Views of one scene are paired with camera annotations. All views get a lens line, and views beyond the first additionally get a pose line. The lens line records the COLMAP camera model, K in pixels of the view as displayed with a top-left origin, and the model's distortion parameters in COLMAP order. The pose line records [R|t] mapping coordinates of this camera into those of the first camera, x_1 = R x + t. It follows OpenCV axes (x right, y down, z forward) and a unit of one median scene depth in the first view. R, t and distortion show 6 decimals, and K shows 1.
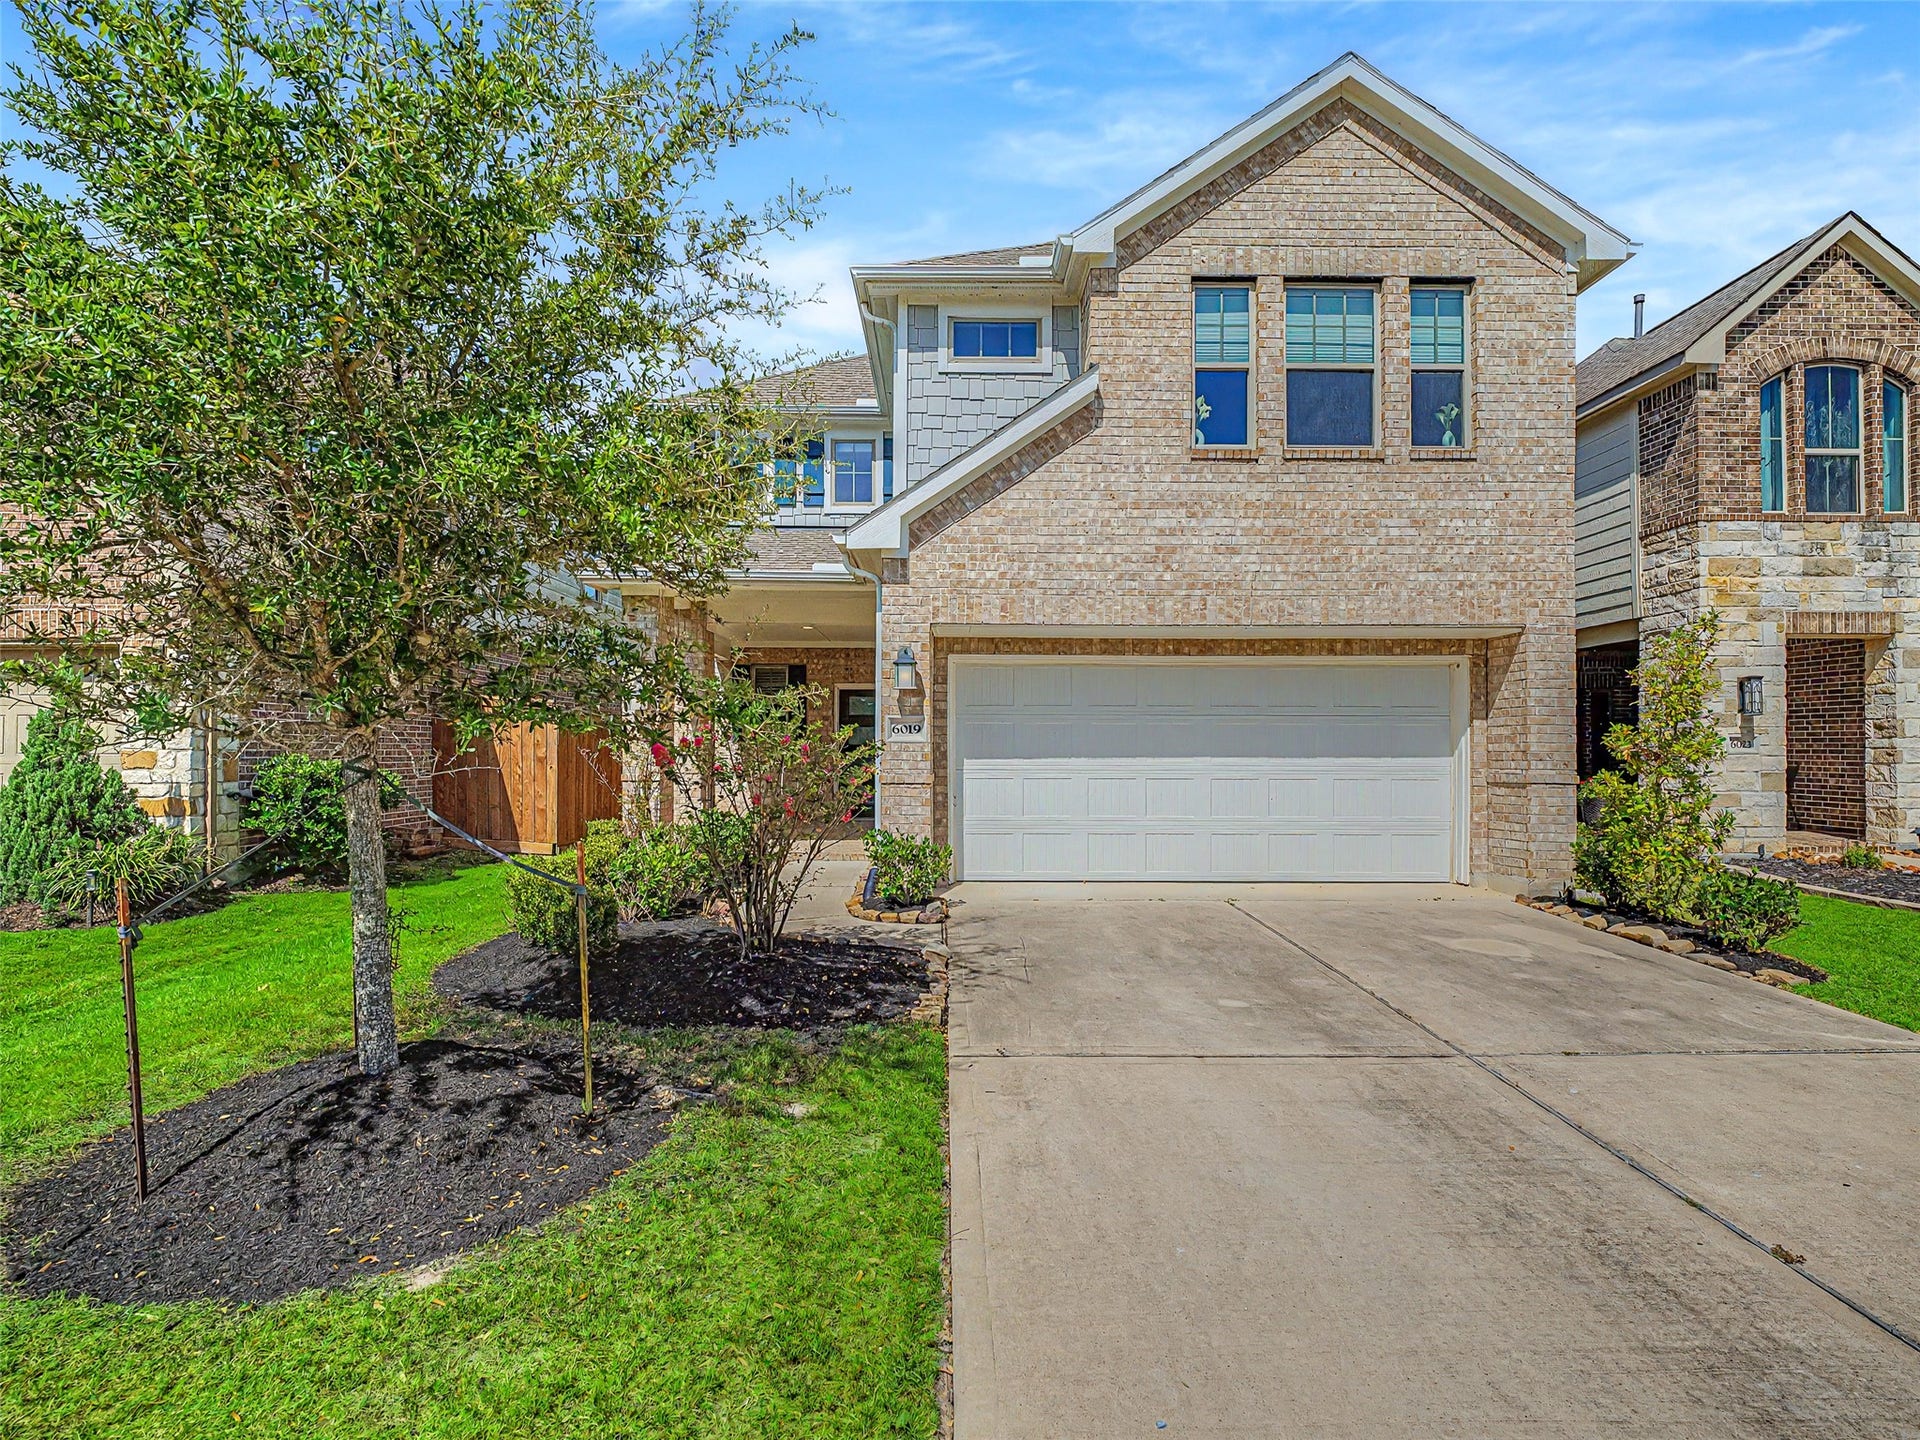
lens RADIAL K [[964.4, 0, 963.5], [0, 964.4, 715.9], [0, 0, 1]] dist [0.022069, -0.027380]
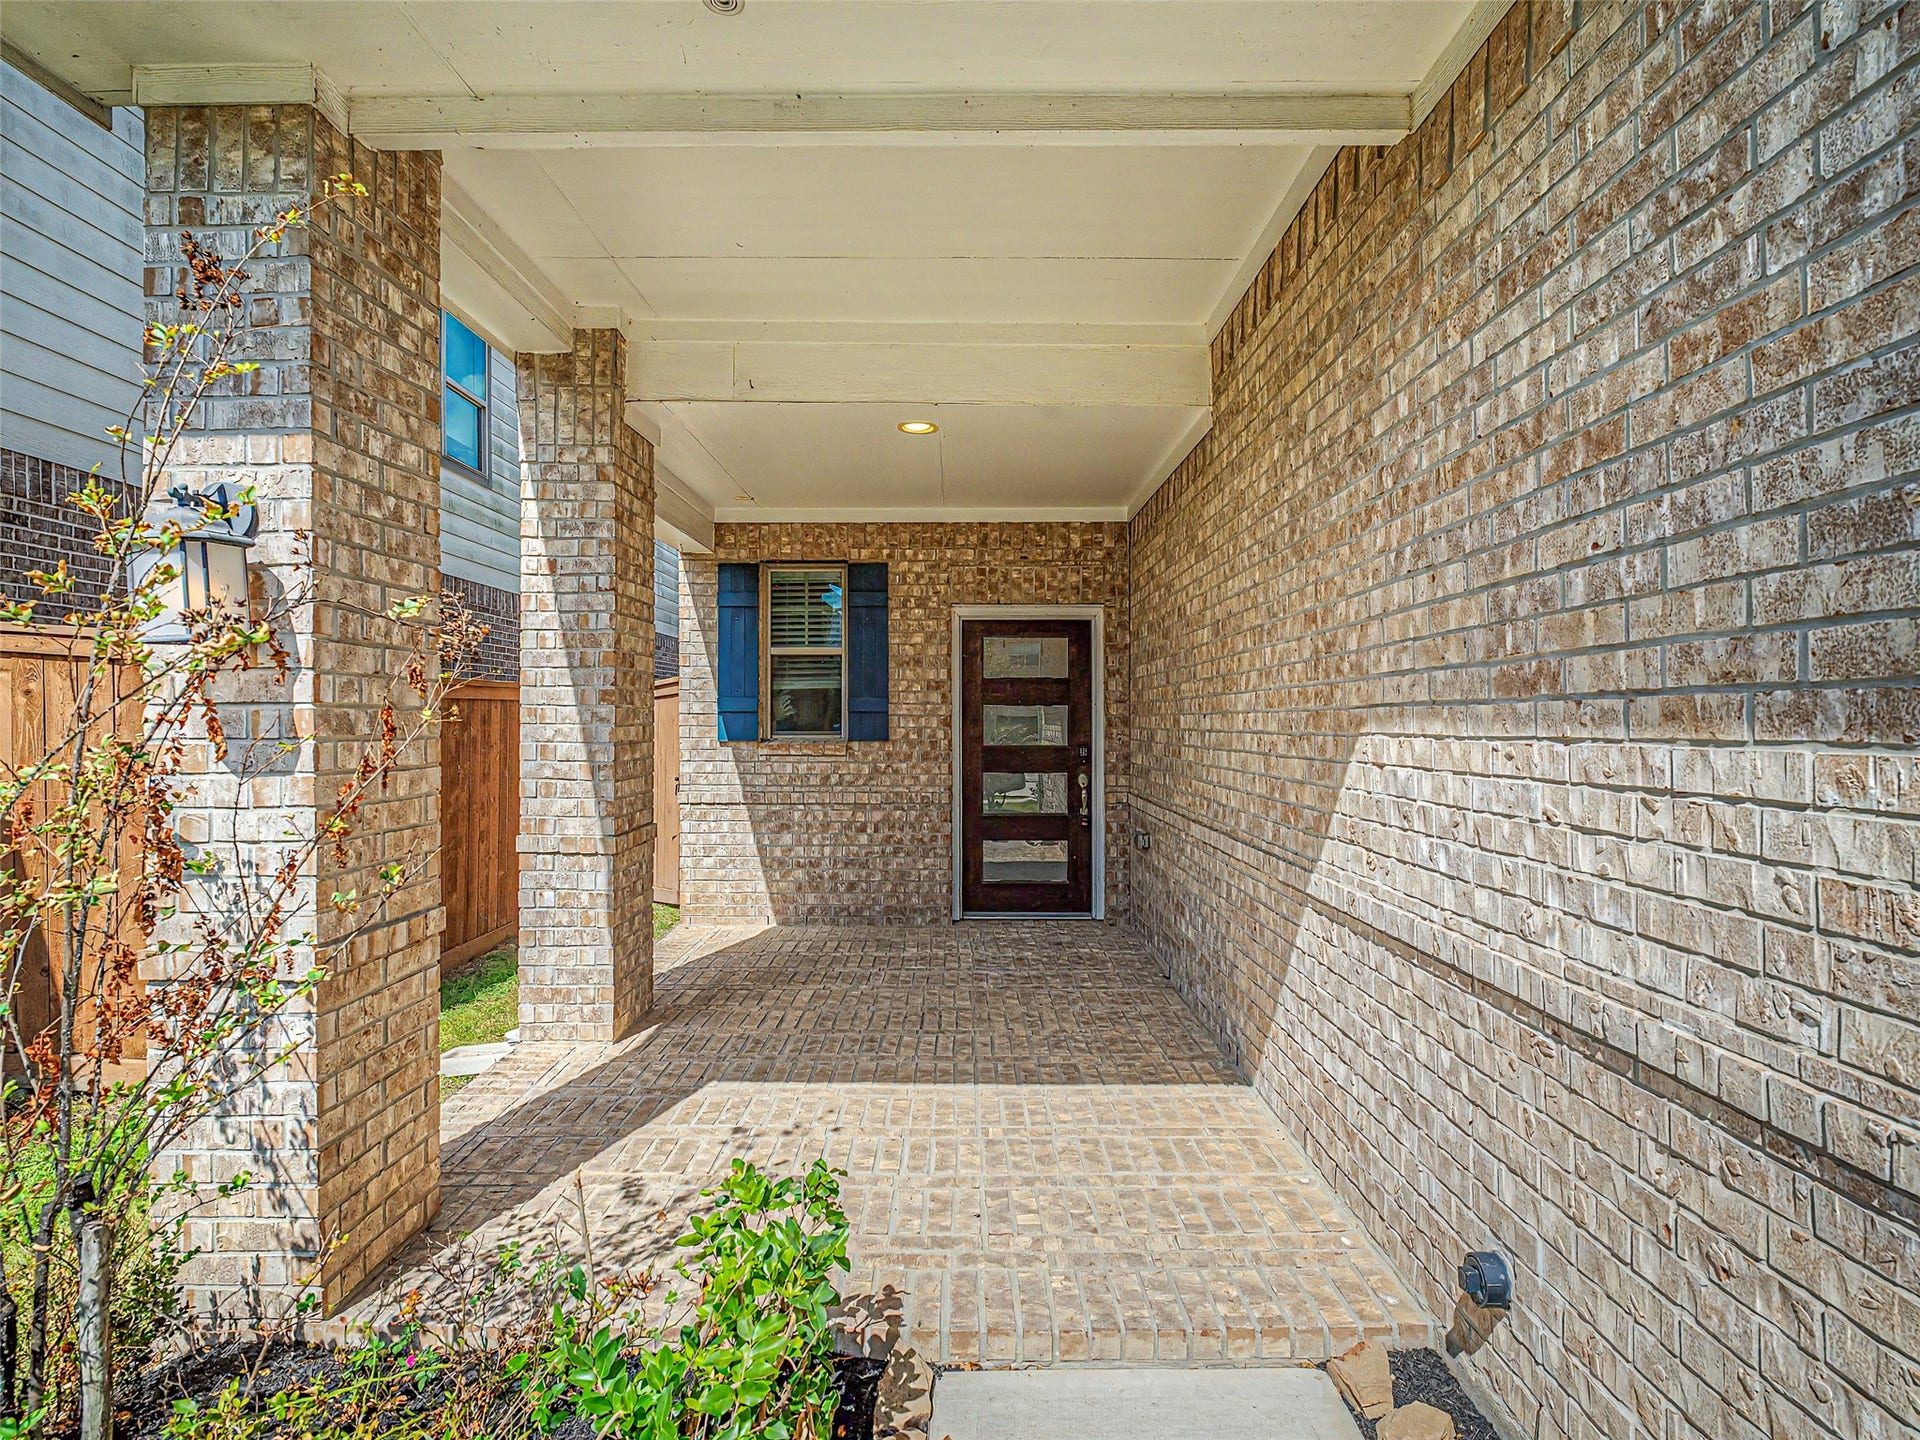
lens RADIAL K [[964.4, 0, 963.5], [0, 964.4, 715.9], [0, 0, 1]] dist [0.022069, -0.027380]
pose [[0.999749, -0.003595, -0.022119, -0.209653], [0.004301, 0.999480, 0.031942, 0.004606], [0.021993, -0.032030, 0.999245, 0.985857]]
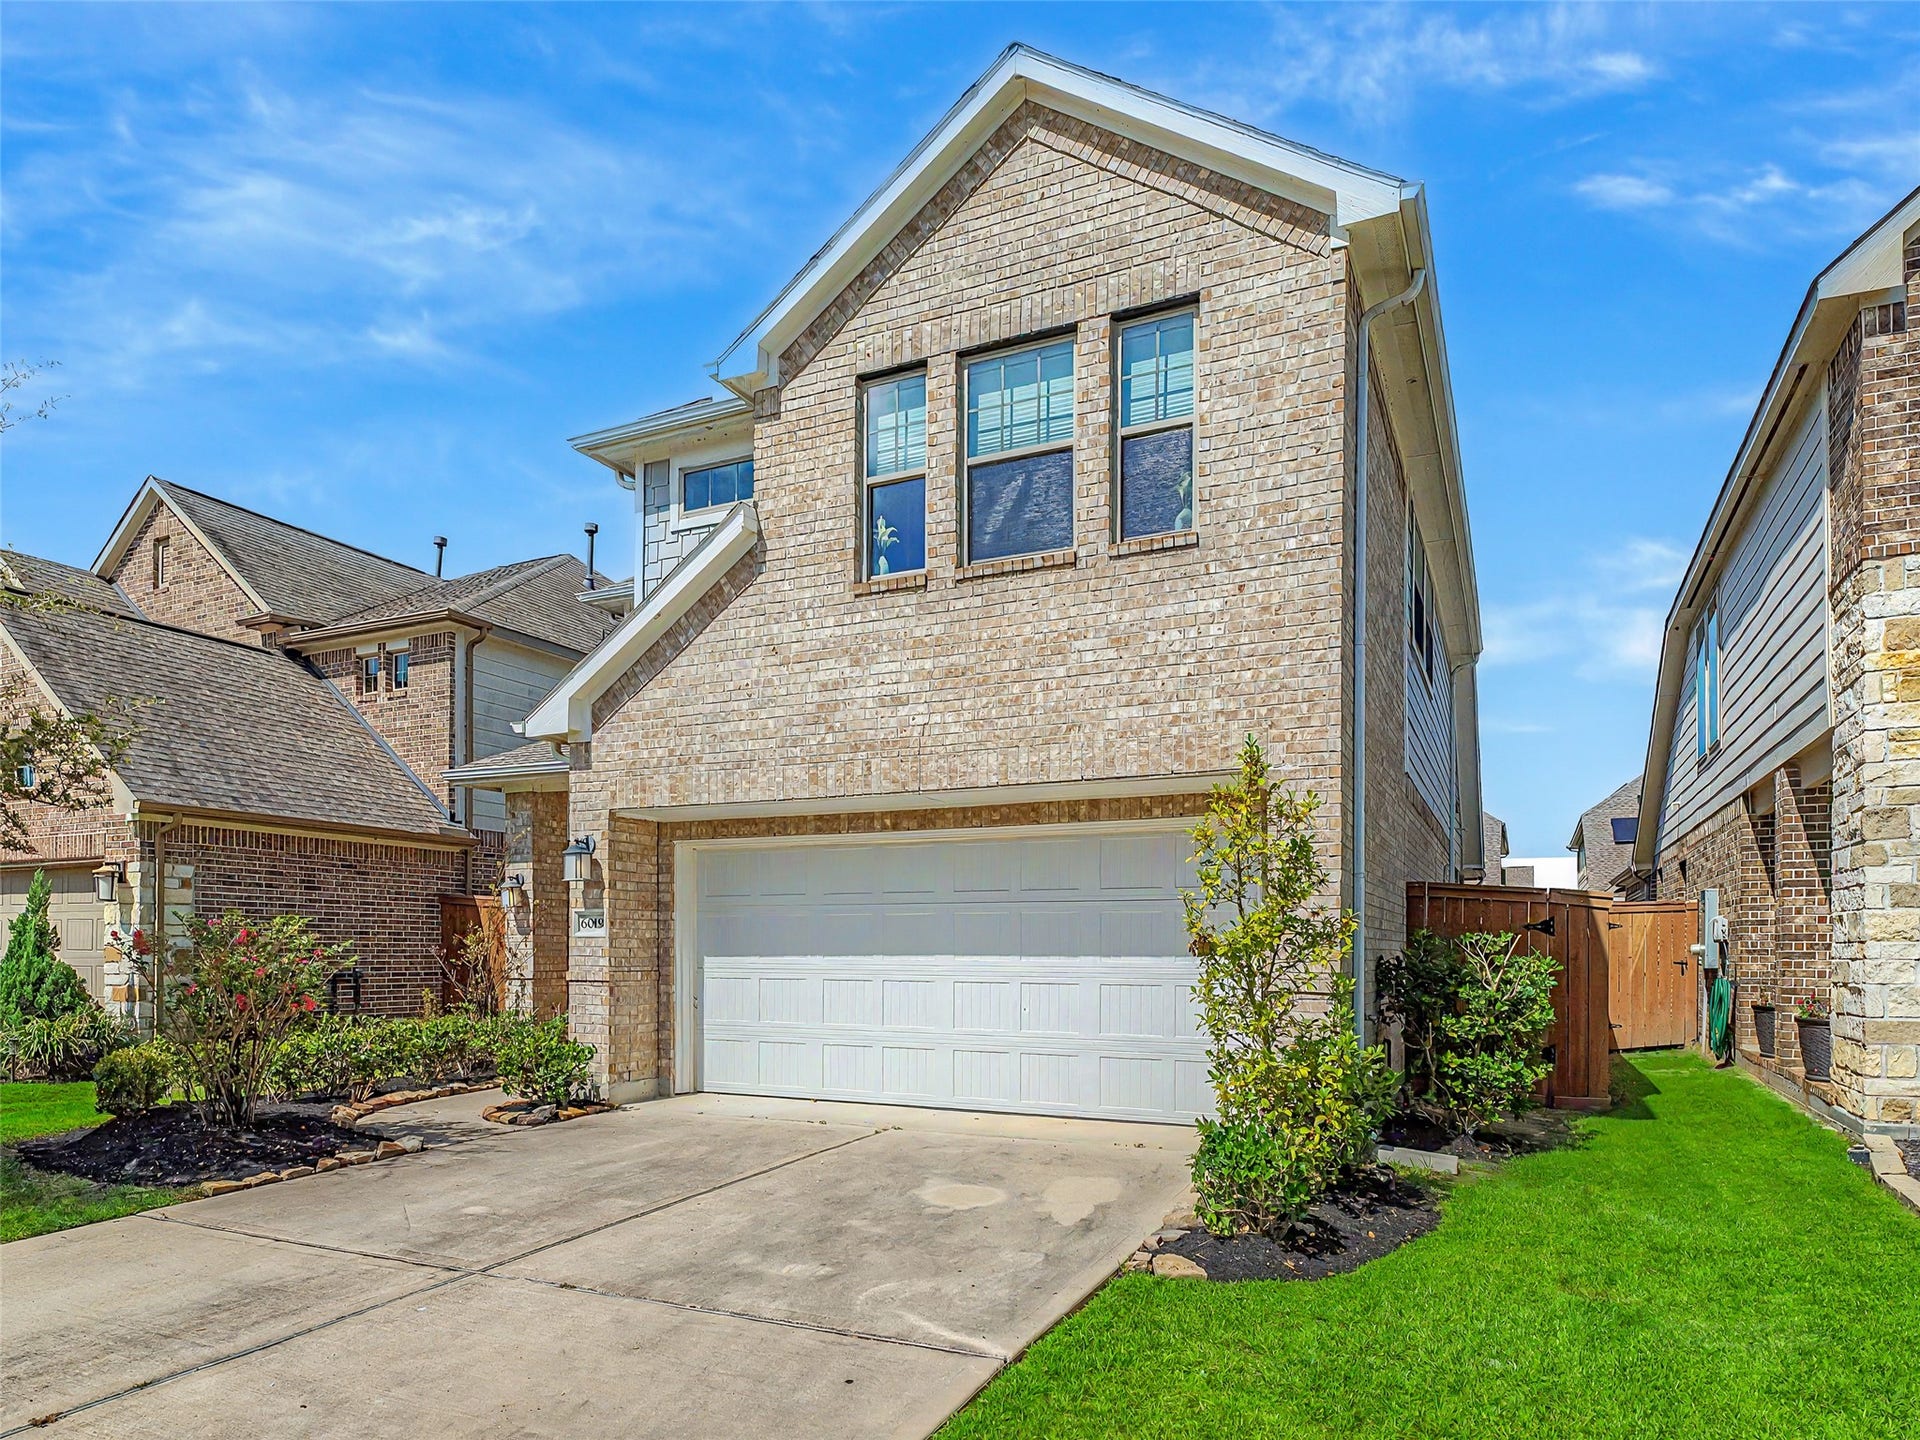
lens RADIAL K [[1206.3, 0, 930.2], [0, 1206.3, 917.8], [0, 0, 1]] dist [0.010515, -0.001981]
pose [[0.889930, -0.011264, -0.455957, 0.762413], [0.012780, 0.999918, 0.000242, 0.012306], [0.455917, -0.006043, 0.890002, 0.101171]]
